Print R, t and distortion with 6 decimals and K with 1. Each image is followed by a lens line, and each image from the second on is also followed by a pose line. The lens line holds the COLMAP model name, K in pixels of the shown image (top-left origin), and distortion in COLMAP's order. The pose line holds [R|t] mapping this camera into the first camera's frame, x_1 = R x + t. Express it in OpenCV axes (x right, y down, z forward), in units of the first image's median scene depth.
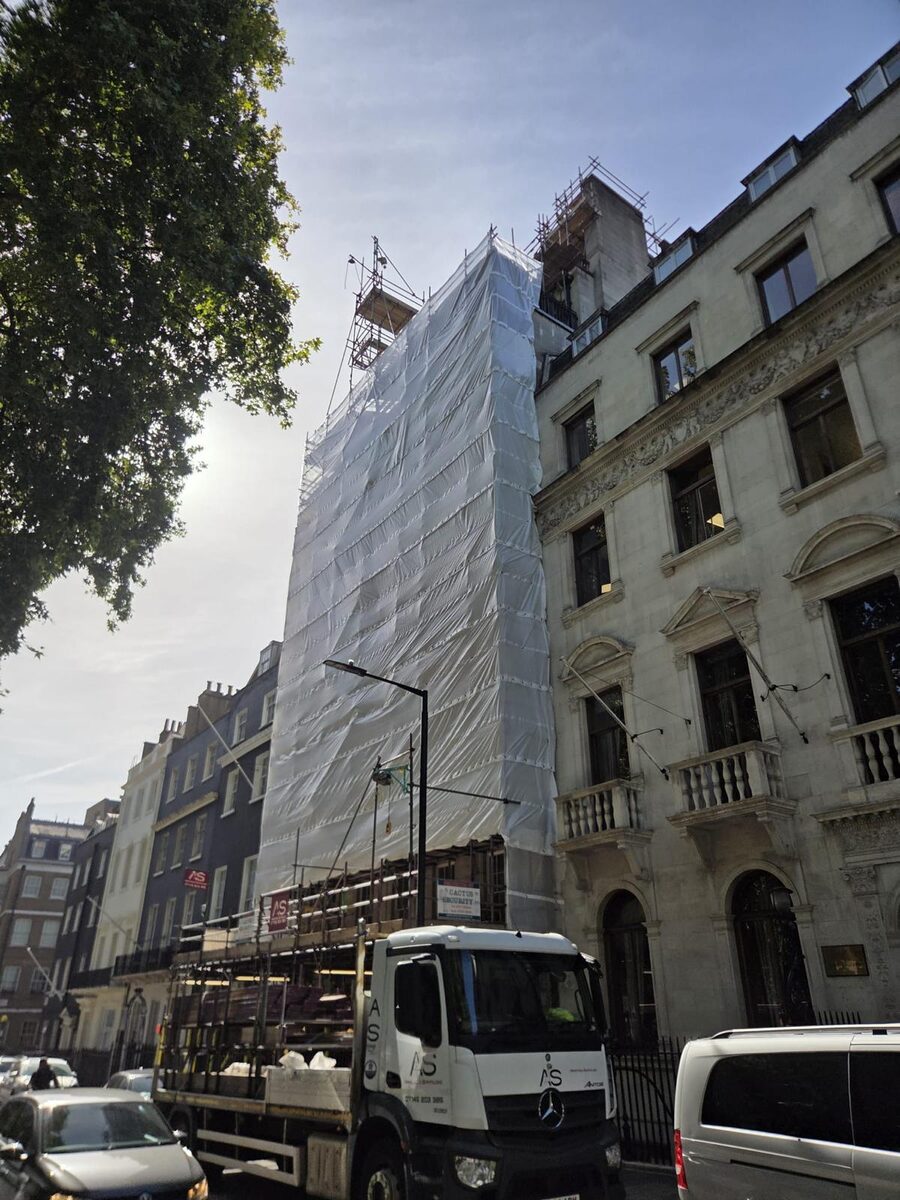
lens RADIAL K [[799.3, 0, 442.7], [0, 799.3, 615.7], [0, 0, 1]] dist [0.069327, -0.002150]
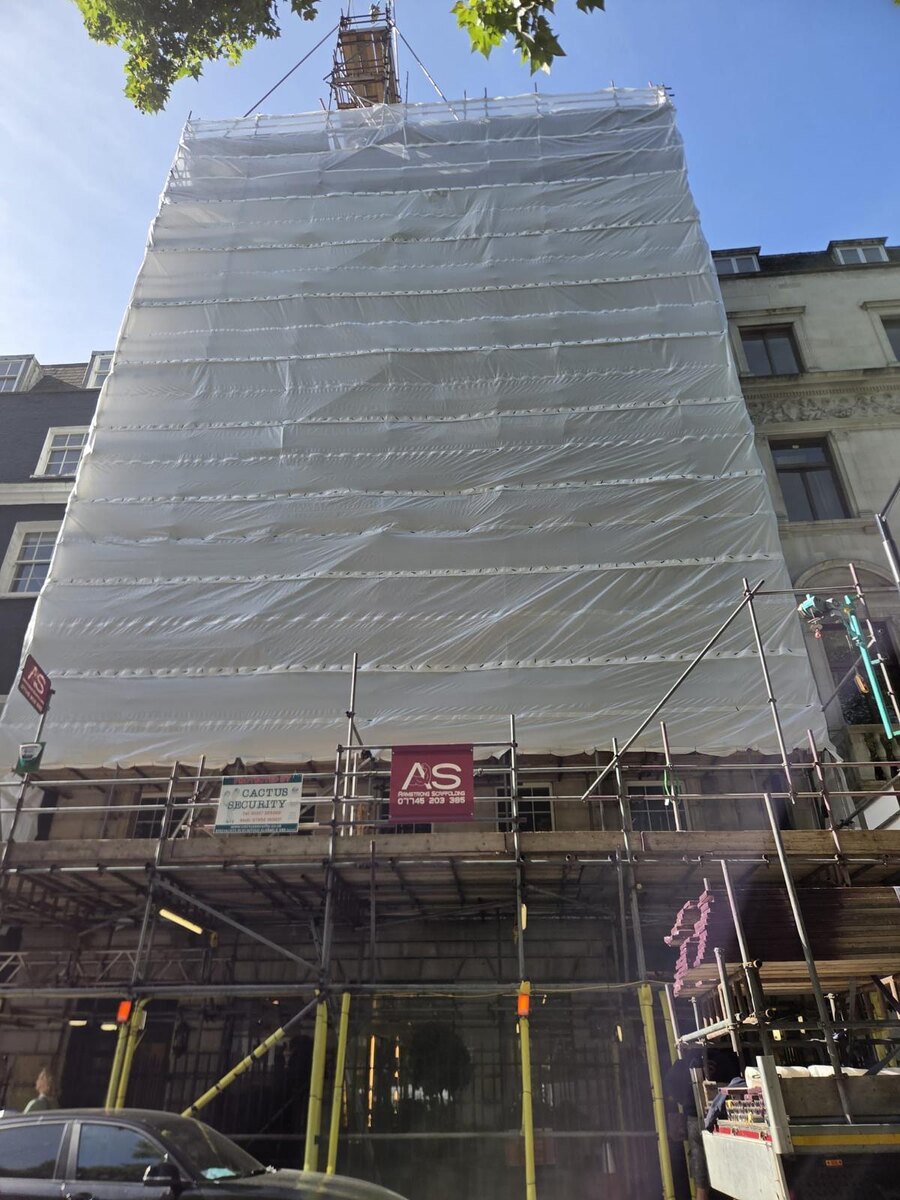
lens RADIAL K [[799.3, 0, 442.7], [0, 799.3, 615.7], [0, 0, 1]] dist [0.069327, -0.002150]
pose [[0.631441, 0.387413, 0.671710, -0.538265], [-0.342267, 0.916546, -0.206875, 0.346611], [-0.695799, -0.099274, 0.711343, 0.604299]]
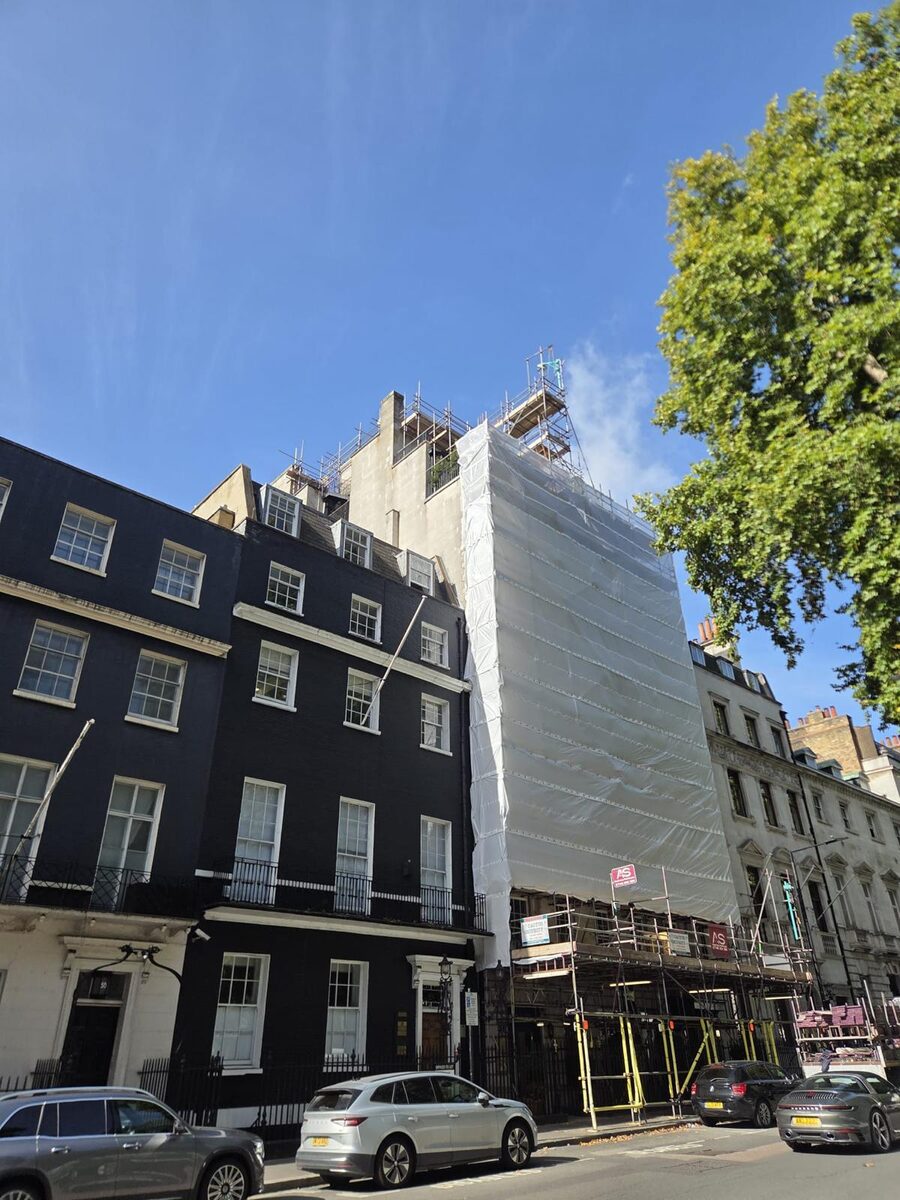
lens RADIAL K [[799.3, 0, 442.7], [0, 799.3, 615.7], [0, 0, 1]] dist [0.069327, -0.002150]
pose [[-0.116611, 0.476191, 0.871575, -1.467575], [-0.425613, 0.768939, -0.477060, 0.735358], [-0.897360, -0.426584, 0.113006, 1.390312]]
